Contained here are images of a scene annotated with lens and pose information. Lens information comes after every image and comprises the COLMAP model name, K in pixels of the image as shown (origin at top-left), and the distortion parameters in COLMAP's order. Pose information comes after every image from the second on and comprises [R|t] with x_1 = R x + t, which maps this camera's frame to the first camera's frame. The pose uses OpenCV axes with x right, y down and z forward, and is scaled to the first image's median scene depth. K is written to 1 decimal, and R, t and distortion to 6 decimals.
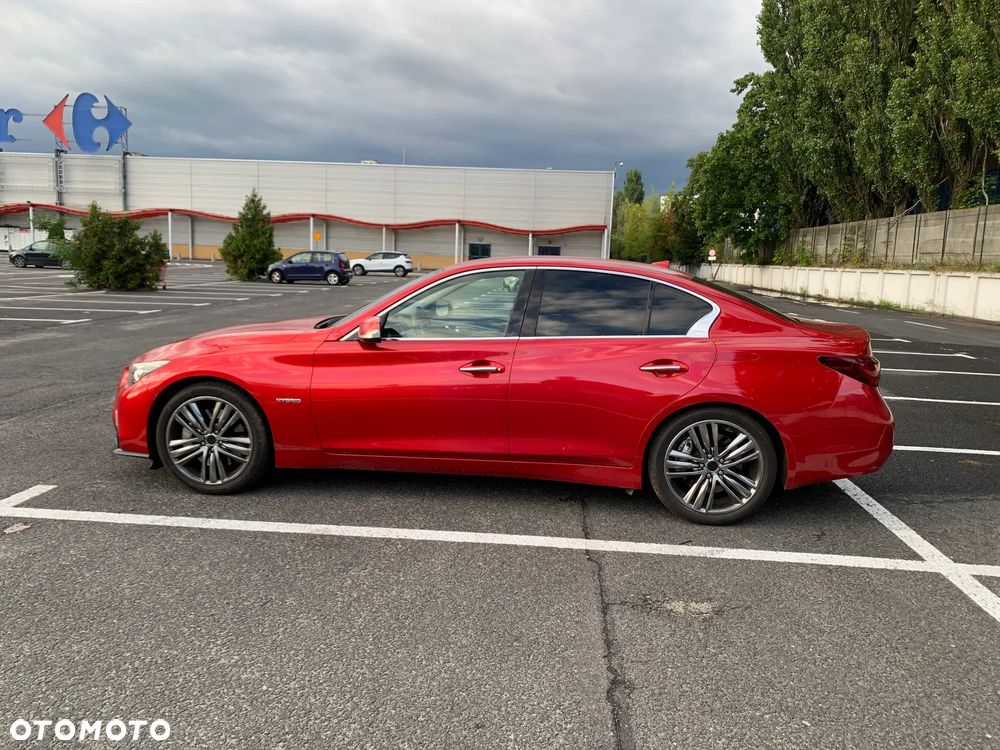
lens RADIAL K [[757.3, 0, 500.0], [0, 757.3, 375.0], [0, 0, 1]] dist [0.009321, -0.002246]
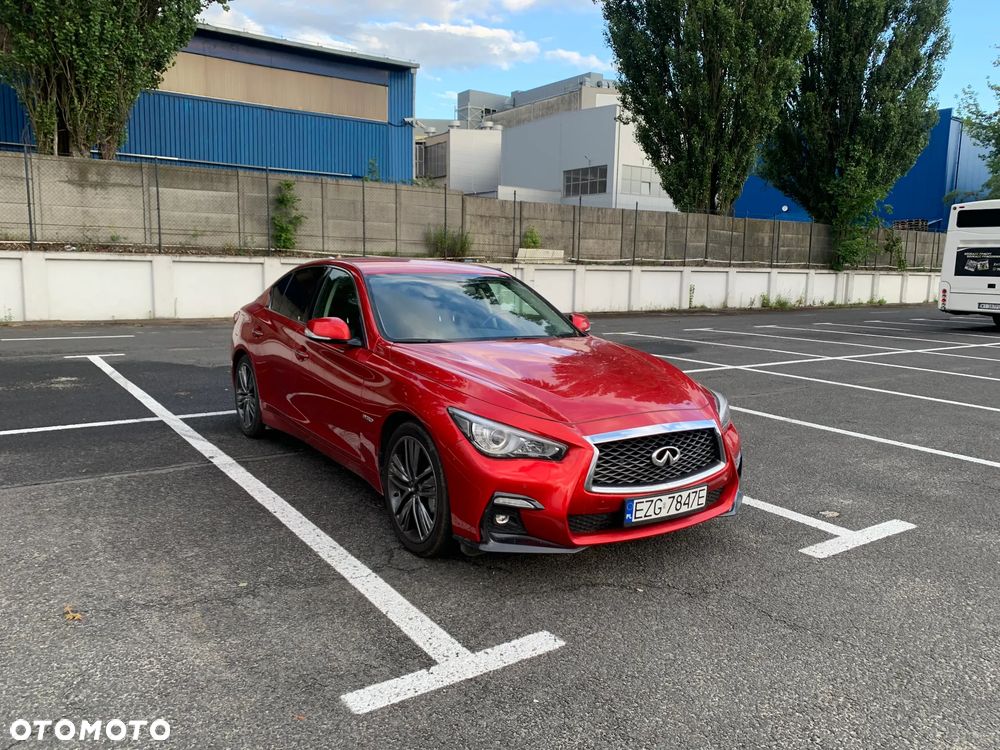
lens RADIAL K [[761.0, 0, 514.2], [0, 761.0, 373.9], [0, 0, 1]] dist [0.044312, -0.060134]
pose [[-0.642008, -0.158199, 0.750199, -0.932742], [0.073729, 0.961207, 0.265791, -0.285156], [-0.763145, 0.225952, -0.605439, 1.617699]]
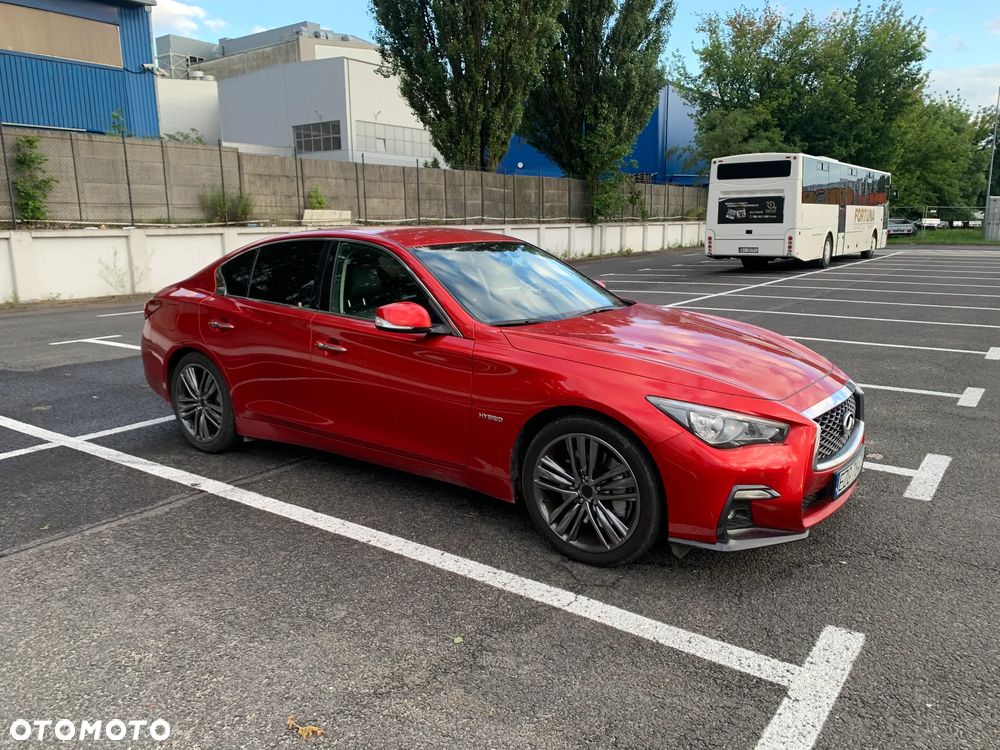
lens RADIAL K [[762.3, 0, 496.2], [0, 762.3, 380.3], [0, 0, 1]] dist [0.023352, -0.029786]
pose [[-0.855790, -0.126954, 0.501504, -0.566214], [0.063068, 0.936586, 0.344717, -0.305633], [-0.513465, 0.326634, -0.793514, 1.796747]]
